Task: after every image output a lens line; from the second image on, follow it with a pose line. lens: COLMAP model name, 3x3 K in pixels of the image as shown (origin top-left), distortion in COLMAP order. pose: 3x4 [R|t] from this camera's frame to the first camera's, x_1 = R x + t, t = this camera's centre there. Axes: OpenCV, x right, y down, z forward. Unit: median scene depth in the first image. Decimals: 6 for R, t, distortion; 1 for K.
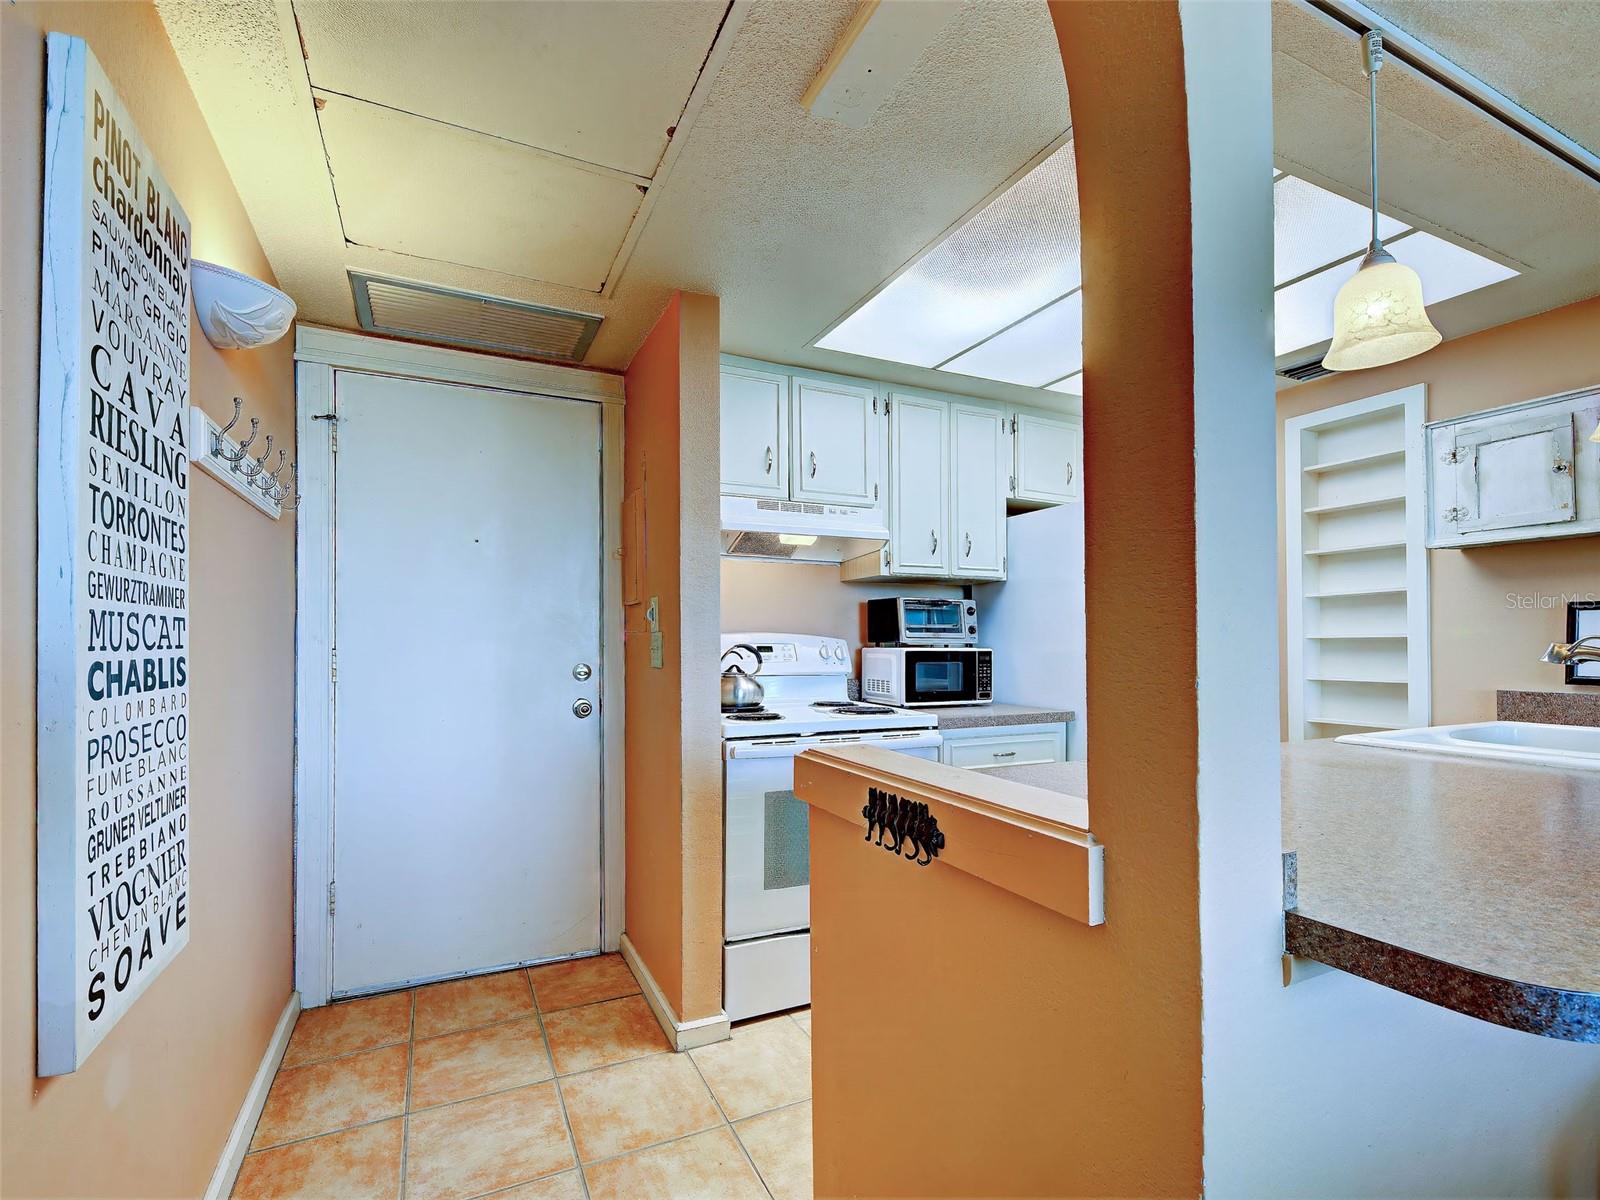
lens RADIAL K [[731.0, 0, 755.4], [0, 731.0, 629.0], [0, 0, 1]] dist [0.020735, -0.005037]
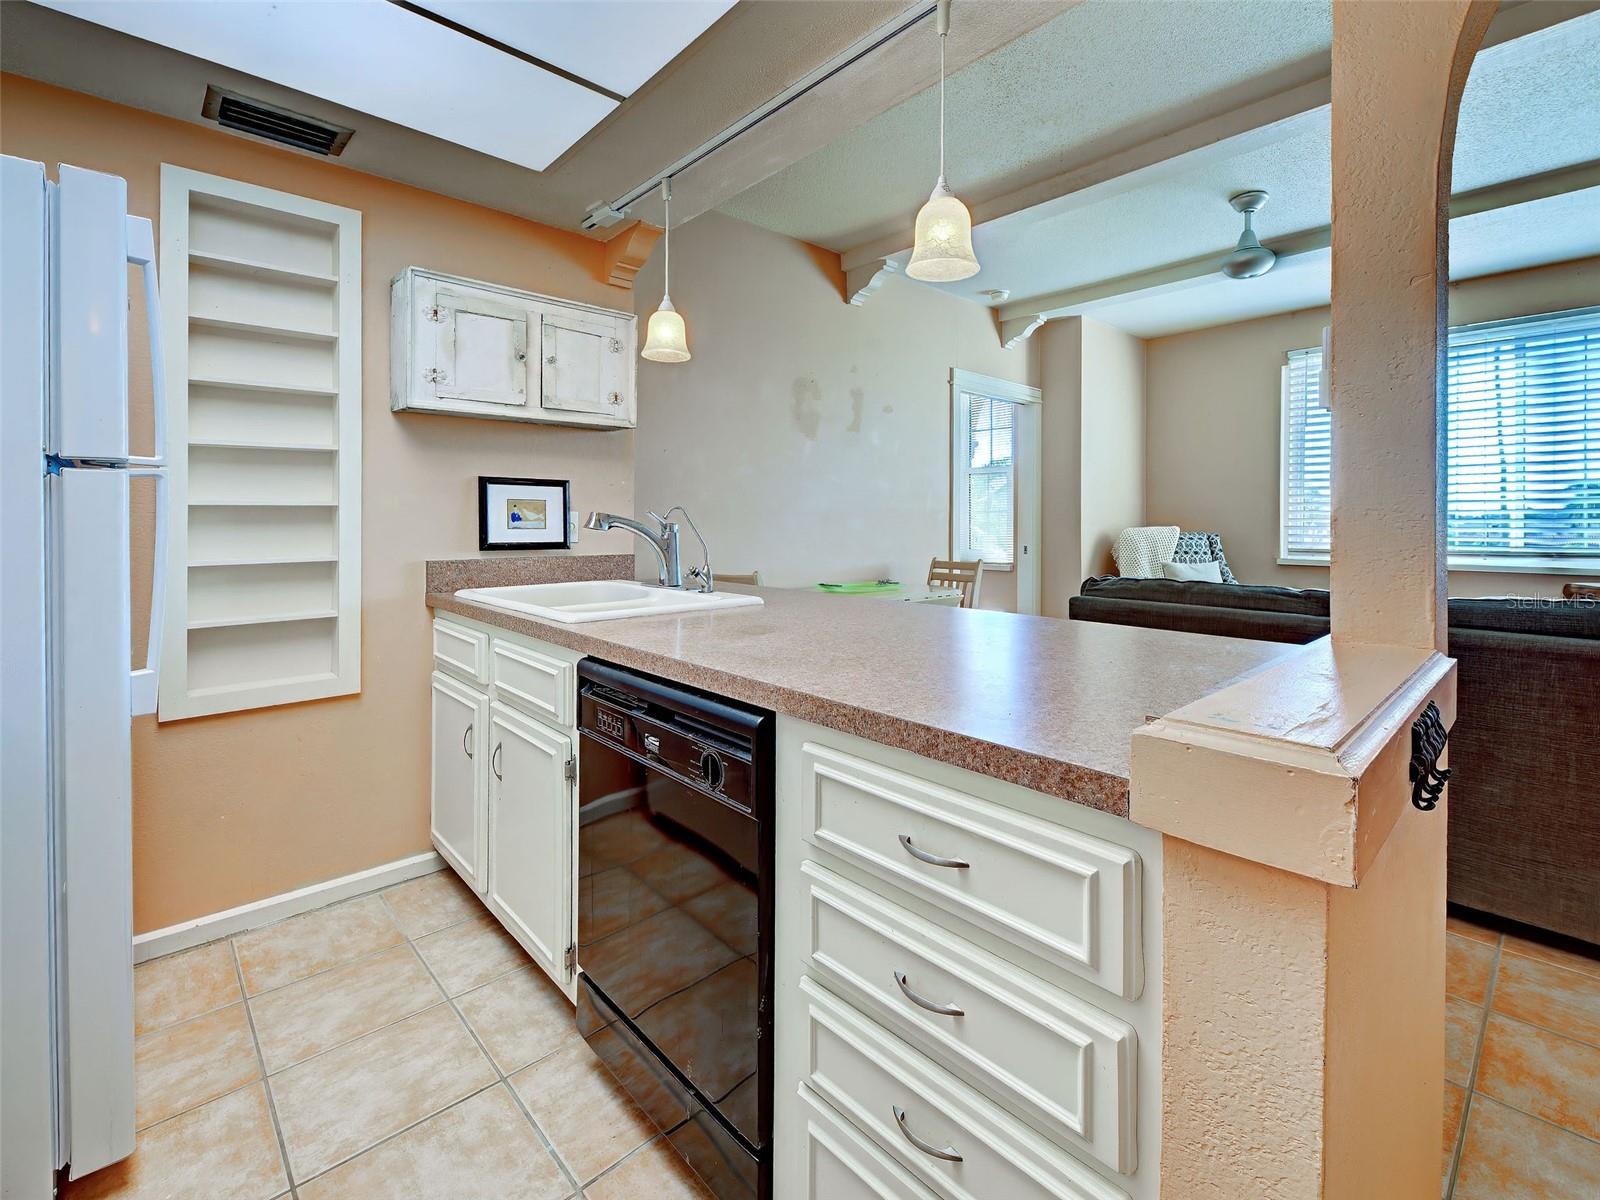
lens RADIAL K [[731.0, 0, 862.7], [0, 731.0, 513.4], [0, 0, 1]] dist [0.020735, -0.005037]
pose [[-0.340132, 0.009744, 0.940327, -0.100914], [-0.014715, 0.999769, -0.015683, 0.023442], [-0.940263, -0.019171, -0.339910, 0.703588]]
